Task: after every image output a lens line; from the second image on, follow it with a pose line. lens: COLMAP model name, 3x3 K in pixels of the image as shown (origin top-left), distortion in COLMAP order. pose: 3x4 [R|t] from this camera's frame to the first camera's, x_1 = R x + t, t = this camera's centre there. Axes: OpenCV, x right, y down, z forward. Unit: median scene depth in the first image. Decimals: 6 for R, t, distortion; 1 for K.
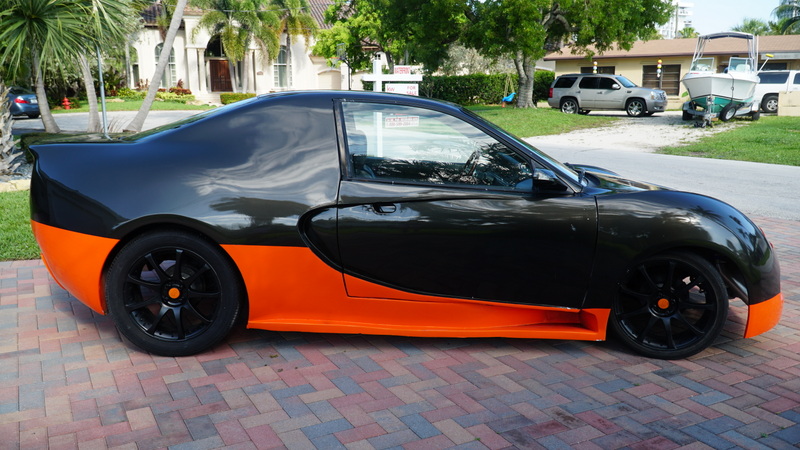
lens RADIAL K [[672.6, 0, 400.0], [0, 672.6, 225.0], [0, 0, 1]] dist [0.014618, -0.000353]
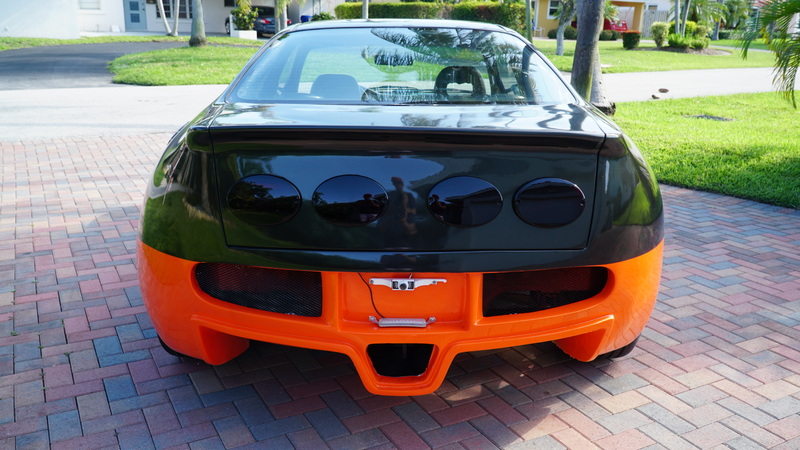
lens RADIAL K [[698.9, 0, 400.0], [0, 698.9, 225.0], [0, 0, 1]] dist [0.034437, -0.005131]
pose [[0.018910, -0.283166, 0.958885, -1.121620], [0.172863, 0.945539, 0.275816, -0.234541], [-0.984764, 0.160540, 0.066829, 1.158210]]
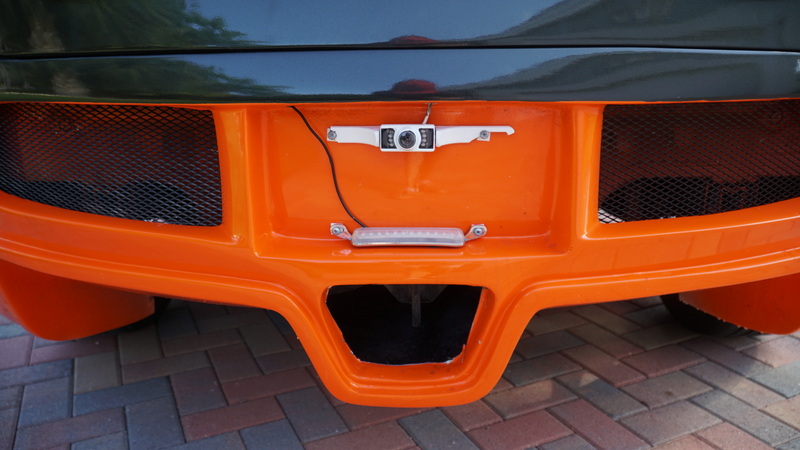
lens RADIAL K [[630.6, 0, 398.9], [0, 630.6, 222.0], [0, 0, 1]] dist [-0.000390, -0.003843]
pose [[0.059422, -0.272444, 0.960335, -0.802919], [0.190584, 0.947435, 0.256991, -0.061532], [-0.979871, 0.167753, 0.108222, 1.185959]]
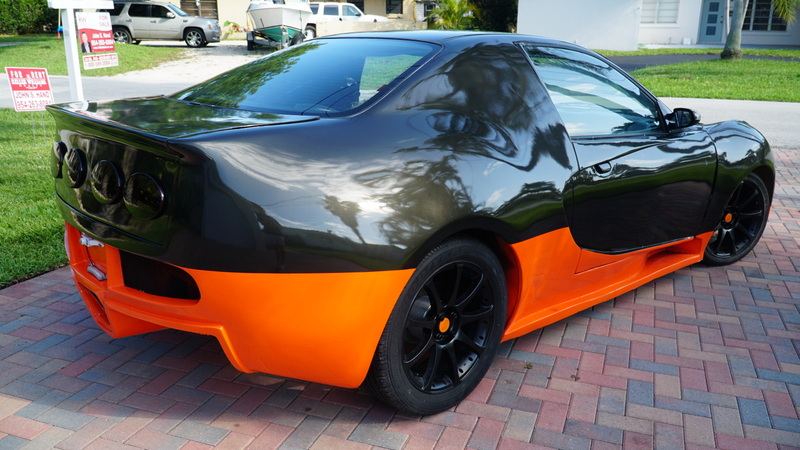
lens RADIAL K [[672.6, 0, 400.0], [0, 672.6, 225.0], [0, 0, 1]] dist [0.014618, -0.000353]
pose [[0.756056, -0.184751, 0.627891, -0.779758], [0.120720, 0.982238, 0.143653, -0.108209], [-0.643278, -0.032811, 0.764929, 0.478197]]
